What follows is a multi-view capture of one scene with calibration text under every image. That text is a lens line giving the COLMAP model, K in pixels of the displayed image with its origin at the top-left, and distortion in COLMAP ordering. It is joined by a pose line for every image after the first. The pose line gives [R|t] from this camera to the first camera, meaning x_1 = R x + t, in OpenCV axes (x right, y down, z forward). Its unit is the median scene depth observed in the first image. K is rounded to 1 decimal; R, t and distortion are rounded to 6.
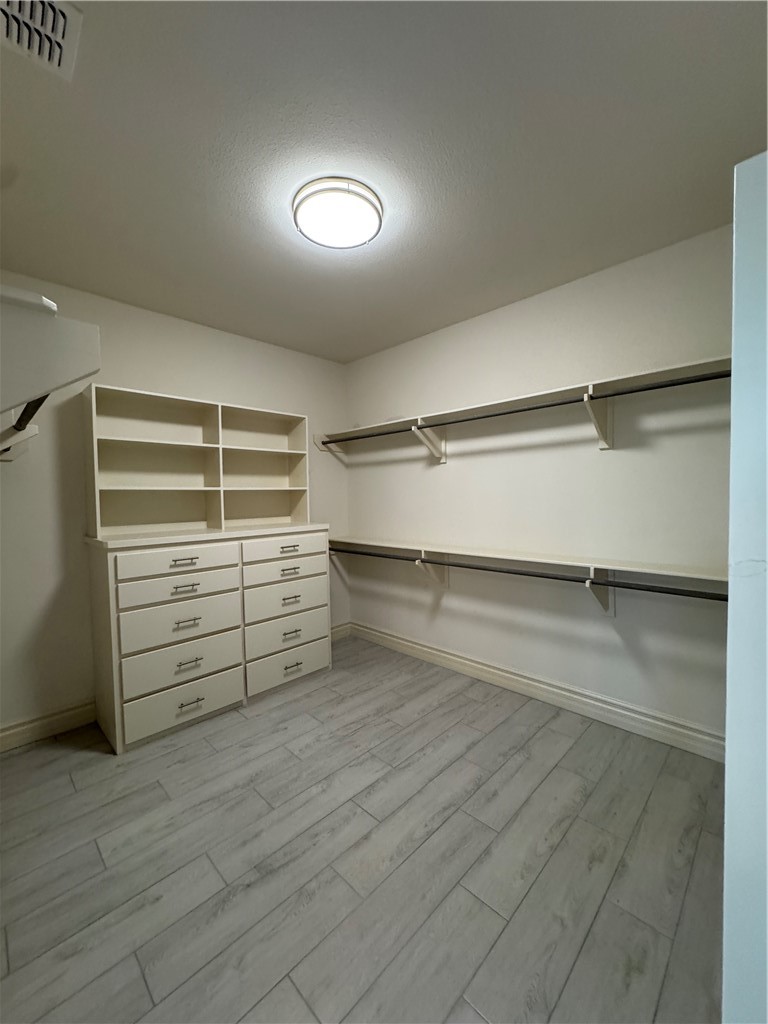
lens RADIAL K [[405.0, 0, 384.0], [0, 405.0, 512.0], [0, 0, 1]] dist [0.001680, 0.000030]
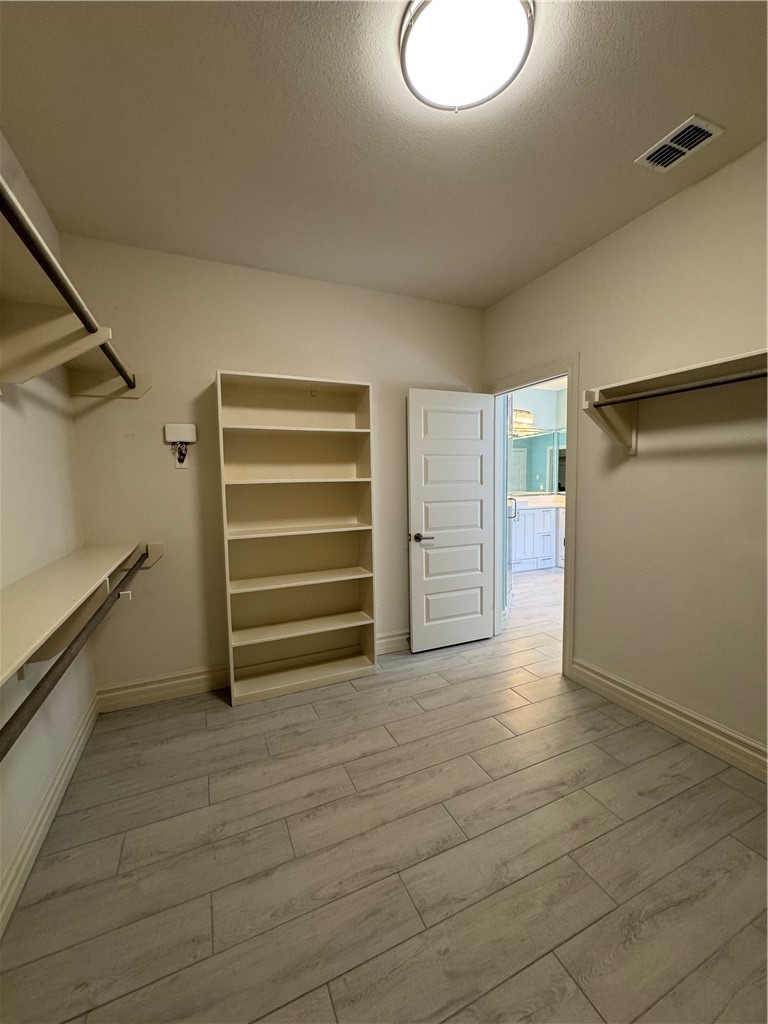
lens RADIAL K [[405.0, 0, 384.0], [0, 405.0, 512.0], [0, 0, 1]] dist [0.001680, 0.000030]
pose [[-0.929480, 0.001985, 0.368868, -0.226709], [0.047094, 0.992441, 0.113327, -0.038025], [-0.365854, 0.122707, -0.922547, 1.748884]]
